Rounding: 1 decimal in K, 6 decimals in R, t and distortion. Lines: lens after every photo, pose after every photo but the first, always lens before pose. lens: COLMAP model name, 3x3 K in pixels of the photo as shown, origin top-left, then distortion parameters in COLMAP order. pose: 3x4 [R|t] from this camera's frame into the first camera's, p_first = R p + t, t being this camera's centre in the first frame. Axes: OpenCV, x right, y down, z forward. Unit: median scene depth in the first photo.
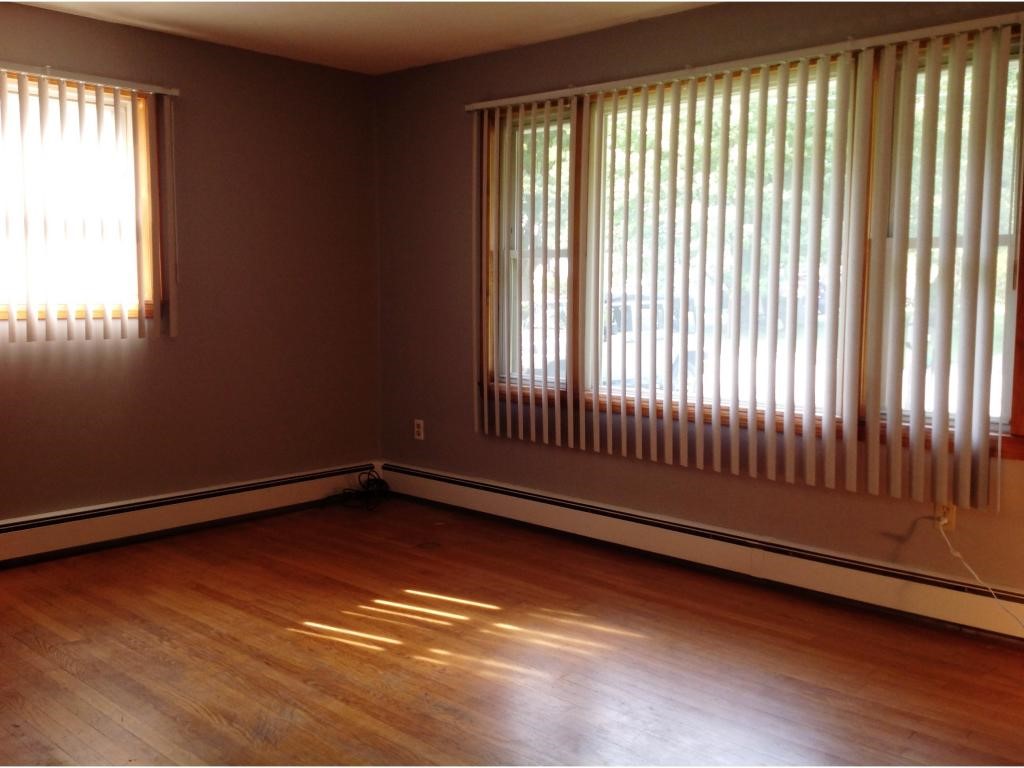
lens RADIAL K [[939.9, 0, 527.7], [0, 939.9, 384.5], [0, 0, 1]] dist [0.101781, -0.239730]
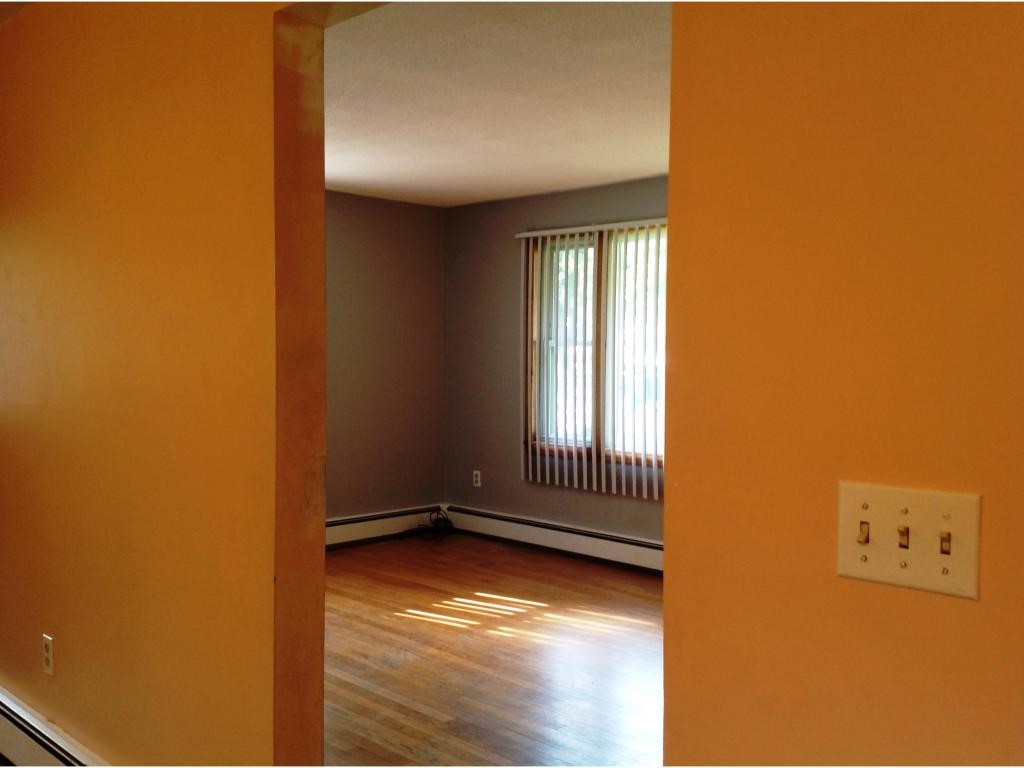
lens RADIAL K [[939.9, 0, 527.7], [0, 939.9, 384.5], [0, 0, 1]] dist [0.101781, -0.239730]
pose [[0.999147, 0.002039, -0.041256, 0.006605], [-0.004957, 0.997482, -0.070751, 0.013103], [0.041007, 0.070895, 0.996640, -0.339075]]
